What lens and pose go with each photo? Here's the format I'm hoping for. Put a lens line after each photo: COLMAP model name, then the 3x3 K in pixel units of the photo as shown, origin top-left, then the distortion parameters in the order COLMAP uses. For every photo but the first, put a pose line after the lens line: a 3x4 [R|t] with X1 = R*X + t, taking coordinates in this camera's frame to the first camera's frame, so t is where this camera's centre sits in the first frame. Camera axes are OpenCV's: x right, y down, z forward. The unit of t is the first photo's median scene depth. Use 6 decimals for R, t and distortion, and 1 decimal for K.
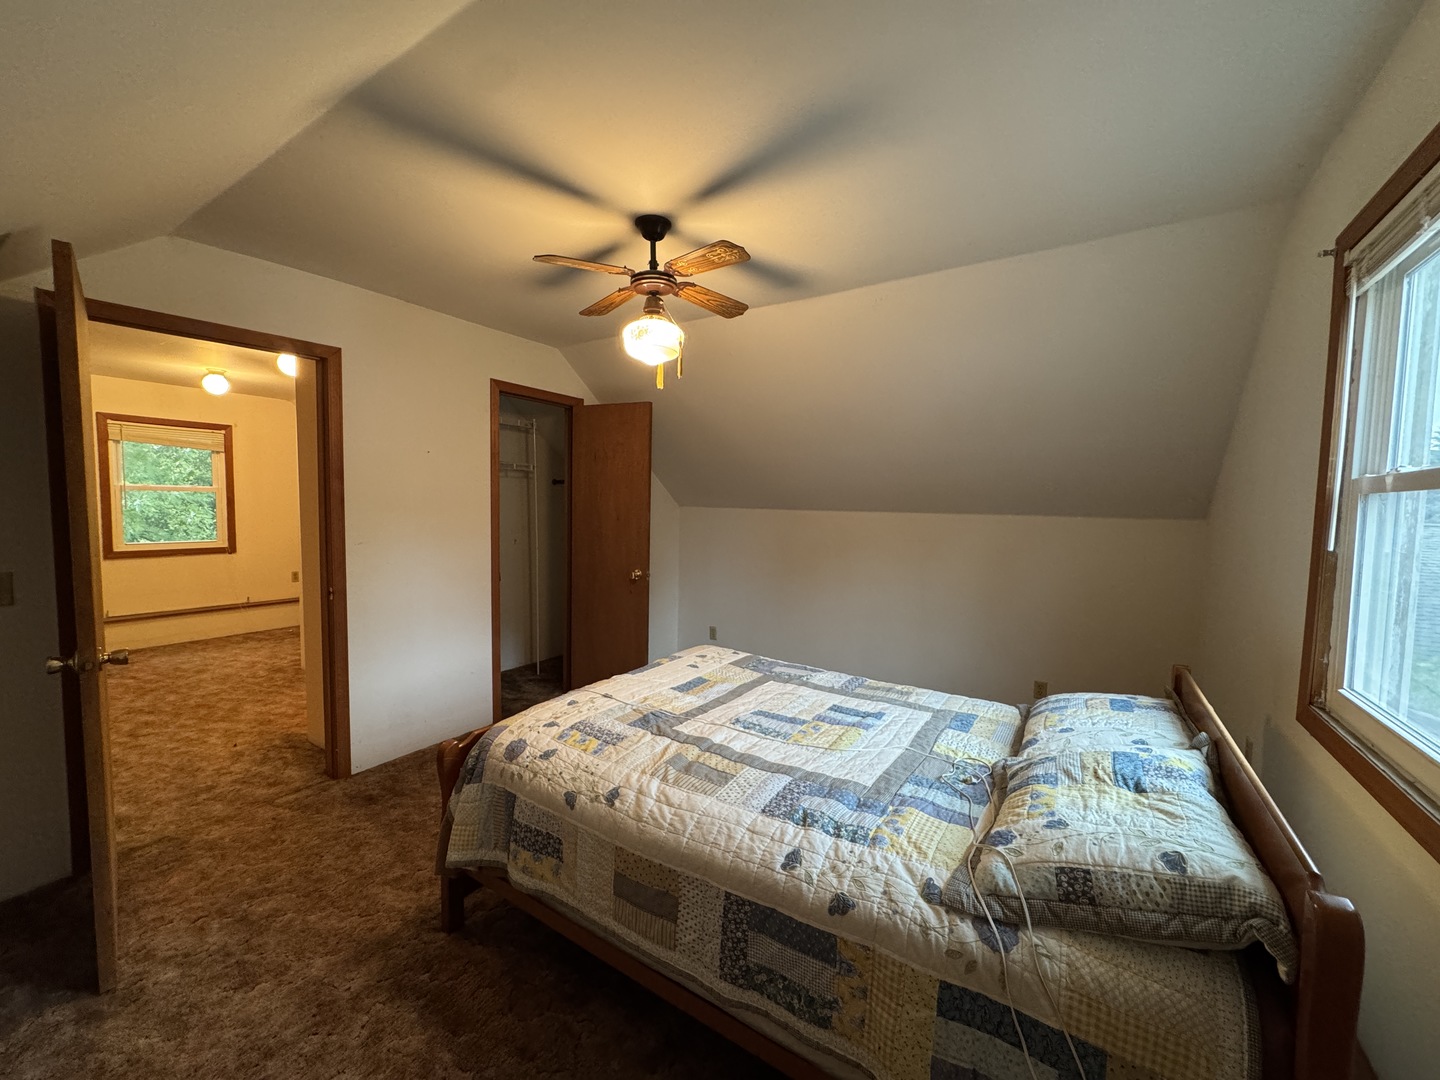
lens RADIAL K [[573.3, 0, 718.6], [0, 573.3, 537.7], [0, 0, 1]] dist [-0.001159, 0.000396]
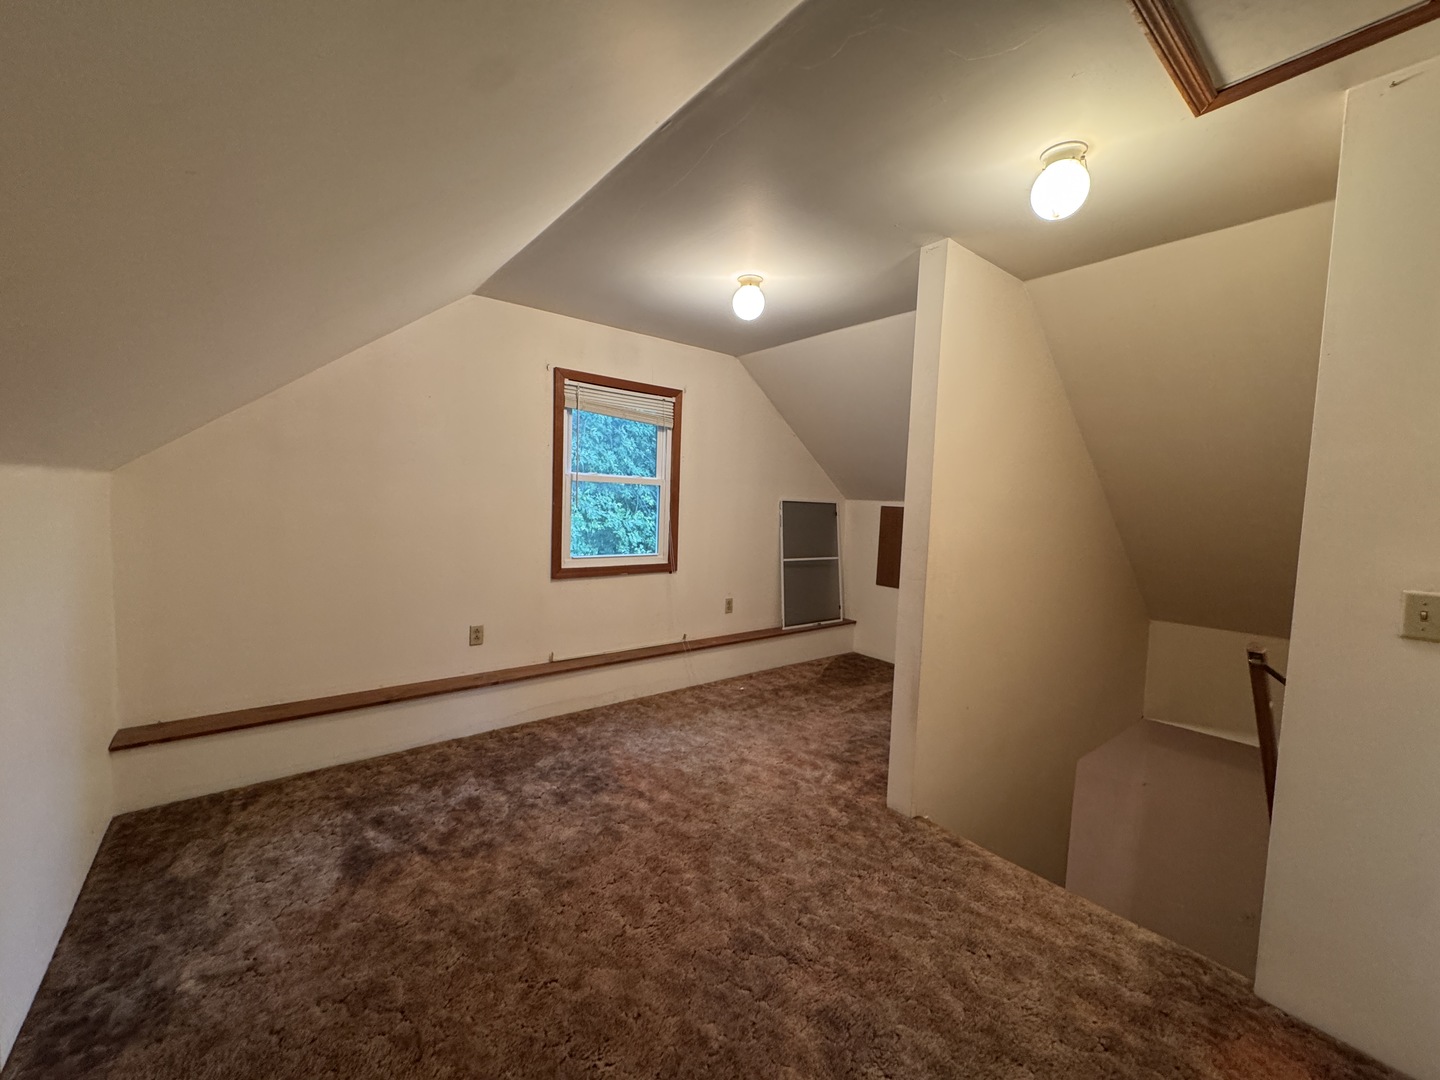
lens RADIAL K [[573.3, 0, 715.5], [0, 573.3, 539.1], [0, 0, 1]] dist [-0.001159, 0.000396]
pose [[0.950277, 0.033853, -0.309560, -0.591569], [-0.034342, 0.999403, 0.003872, -0.018878], [0.309506, 0.006952, 0.950872, 0.350497]]
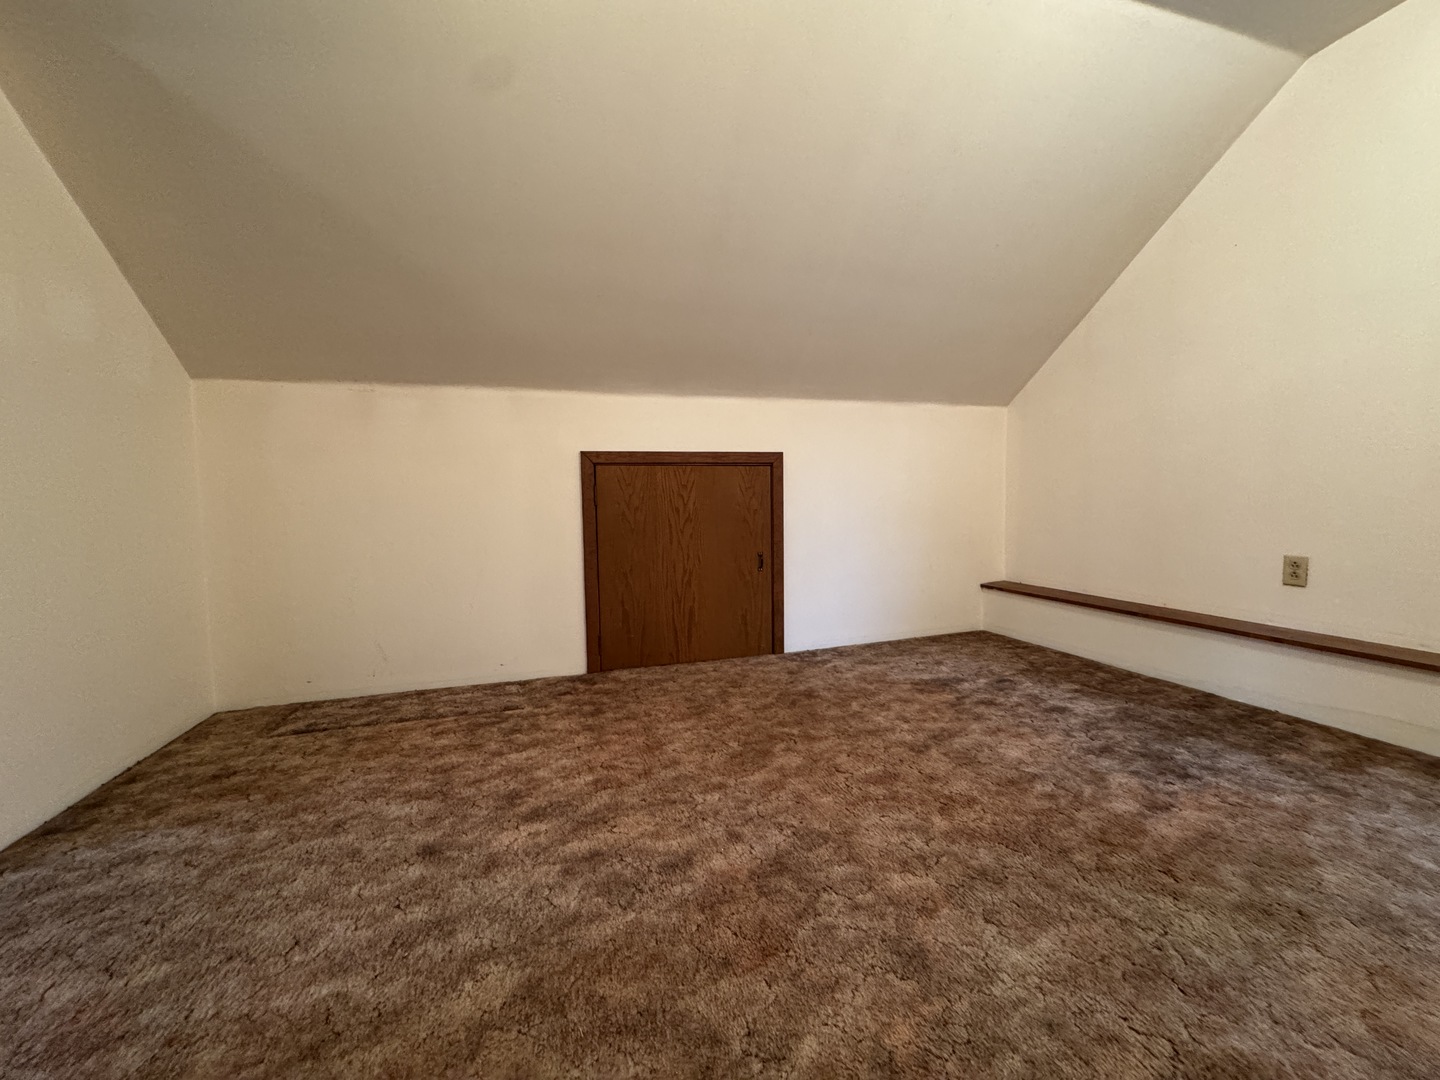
lens RADIAL K [[573.3, 0, 721.2], [0, 573.3, 538.9], [0, 0, 1]] dist [-0.001159, 0.000396]
pose [[-0.631695, 0.046847, -0.773800, -0.453629], [-0.040275, 0.994841, 0.093108, 0.046061], [0.774170, 0.089981, -0.626549, 0.763805]]
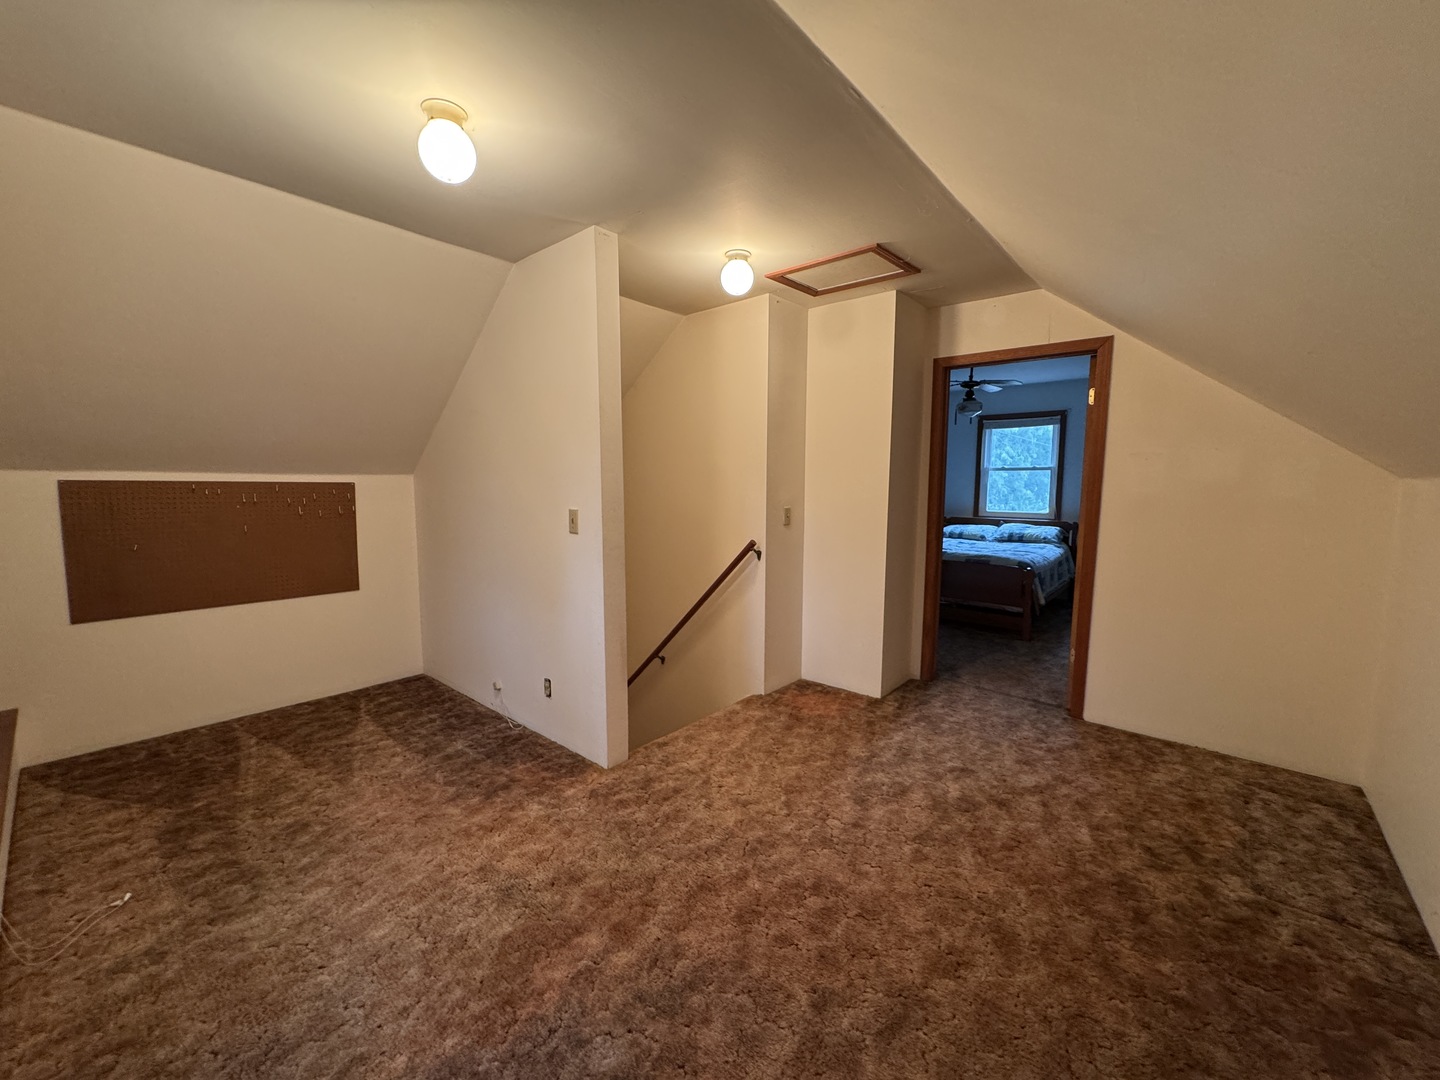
lens RADIAL K [[573.3, 0, 721.3], [0, 573.3, 538.9], [0, 0, 1]] dist [-0.001159, 0.000396]
pose [[0.130860, -0.123640, 0.983661, -1.021127], [0.059530, 0.991382, 0.116692, -0.049126], [-0.989612, 0.043287, 0.137092, 0.653836]]
